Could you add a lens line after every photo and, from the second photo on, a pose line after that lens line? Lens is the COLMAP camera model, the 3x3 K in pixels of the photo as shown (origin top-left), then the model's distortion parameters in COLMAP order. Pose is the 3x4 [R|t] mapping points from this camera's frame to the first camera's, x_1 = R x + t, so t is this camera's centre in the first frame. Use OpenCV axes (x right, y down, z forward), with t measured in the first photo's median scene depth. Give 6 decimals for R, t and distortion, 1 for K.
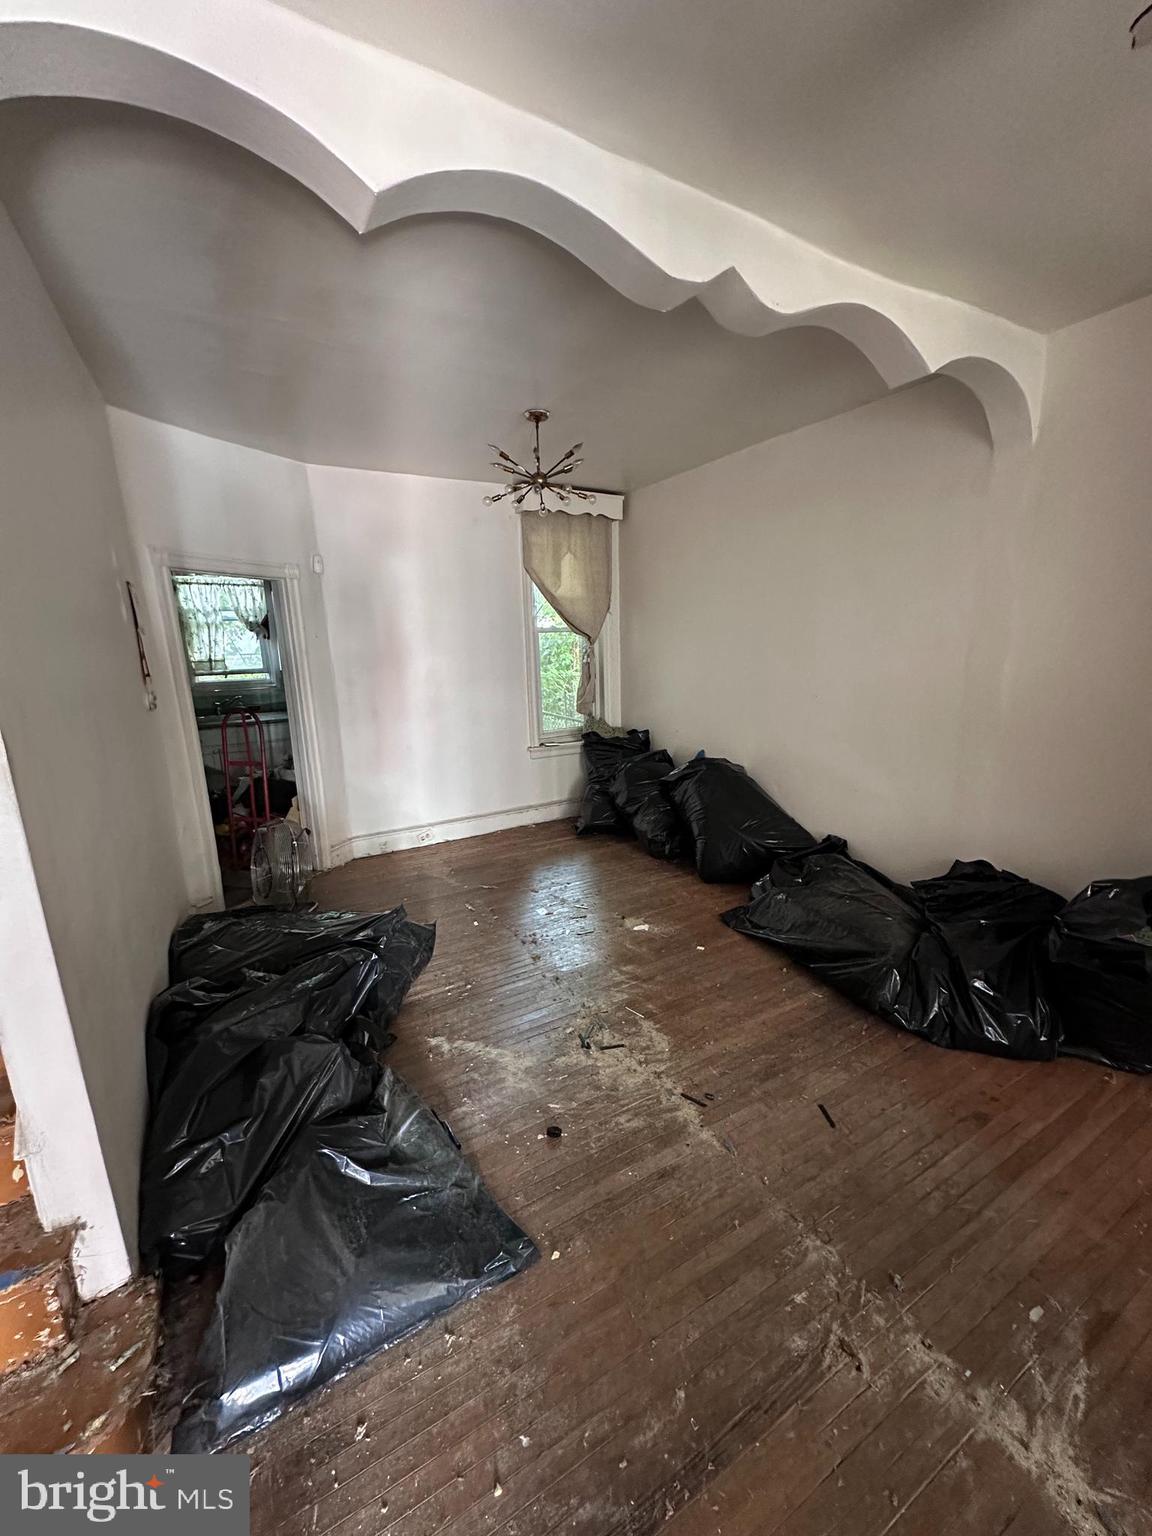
lens RADIAL K [[611.1, 0, 573.8], [0, 611.1, 762.2], [0, 0, 1]] dist [-0.001407, 0.000775]
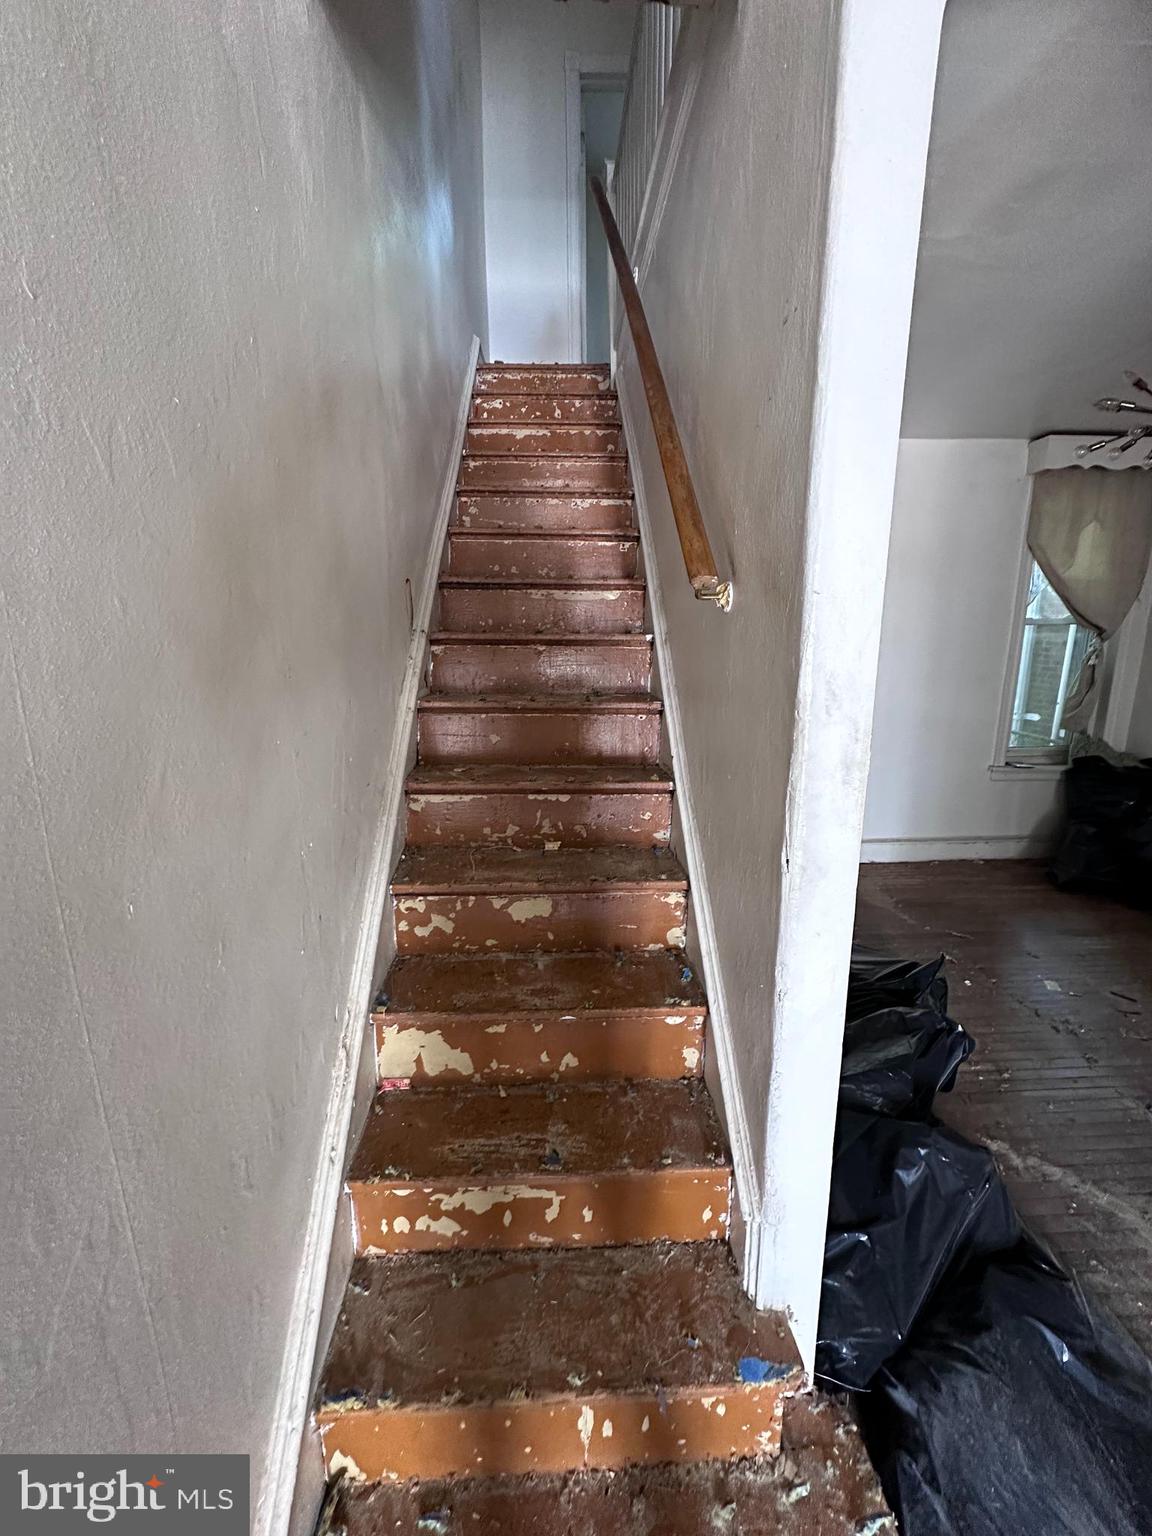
lens RADIAL K [[611.1, 0, 573.8], [0, 611.1, 762.2], [0, 0, 1]] dist [-0.001407, 0.000775]
pose [[0.885278, 0.114883, -0.450650, -0.204884], [-0.107803, 0.993308, 0.041448, -0.003677], [0.452396, 0.011889, 0.891738, 0.024233]]
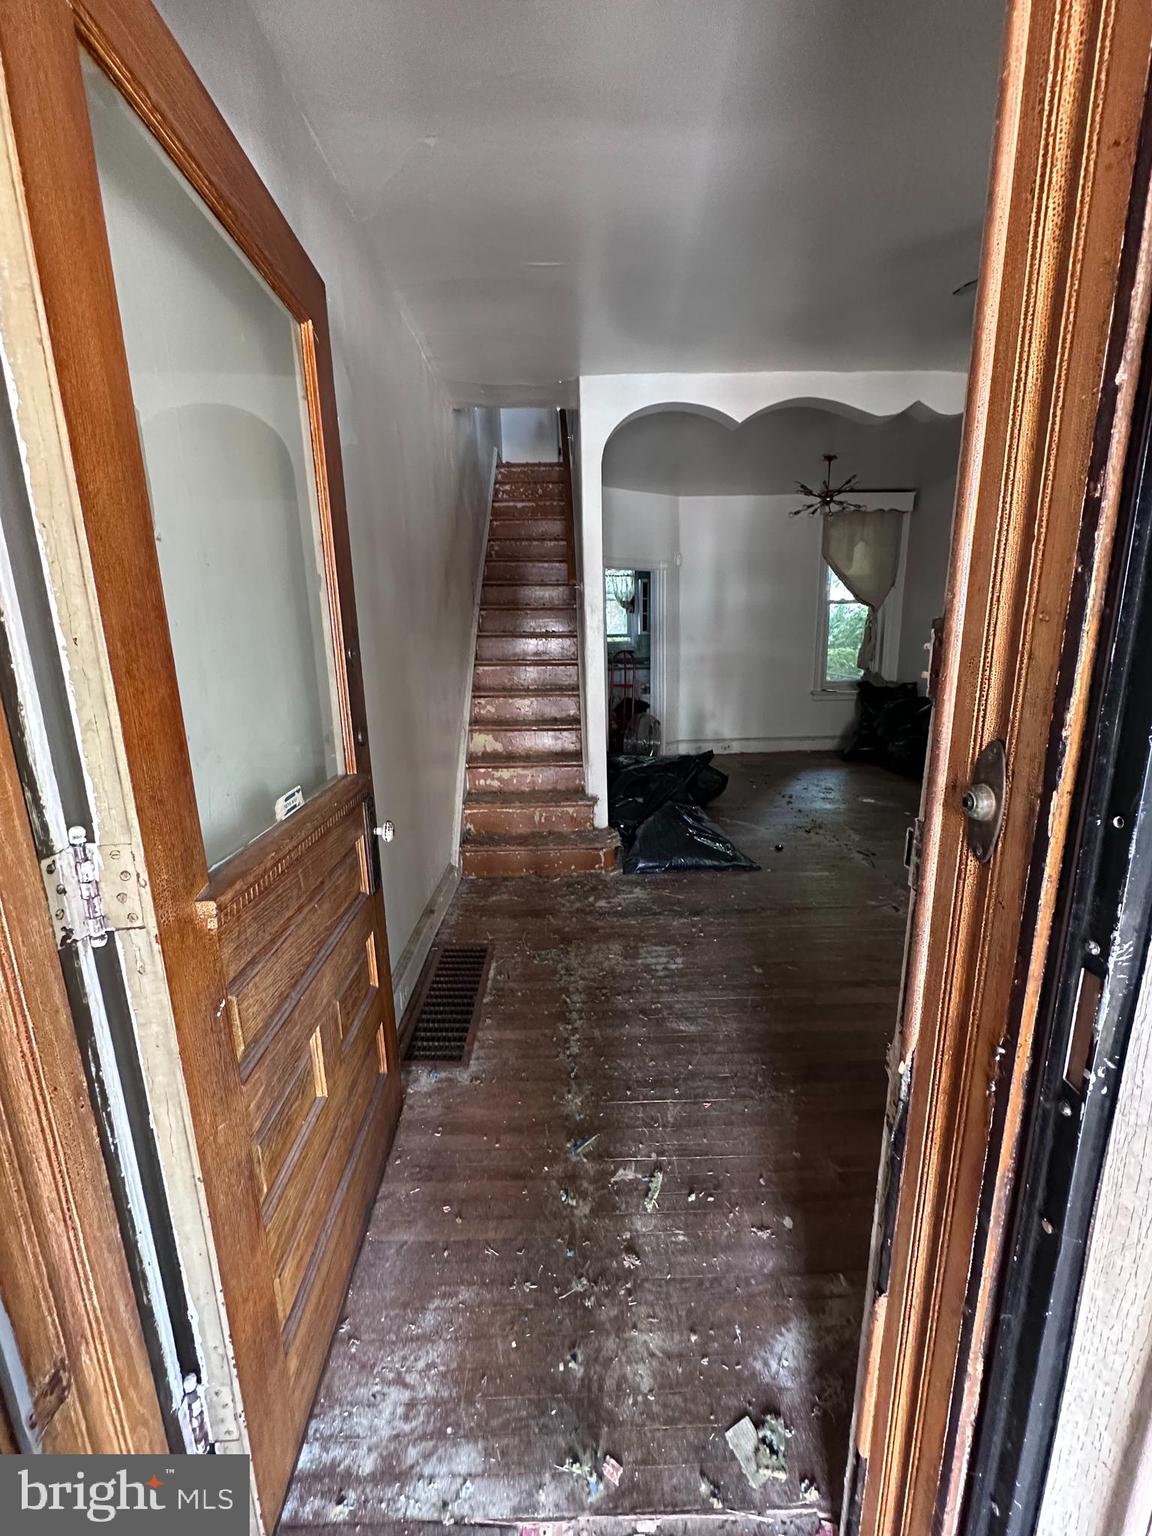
lens RADIAL K [[612.5, 0, 573.3], [0, 612.5, 766.1], [0, 0, 1]] dist [-0.003242, 0.000983]
pose [[0.877566, 0.107986, -0.467137, 0.112654], [-0.096238, 0.994151, 0.049021, 0.125048], [0.469698, 0.001937, 0.882825, -0.425682]]
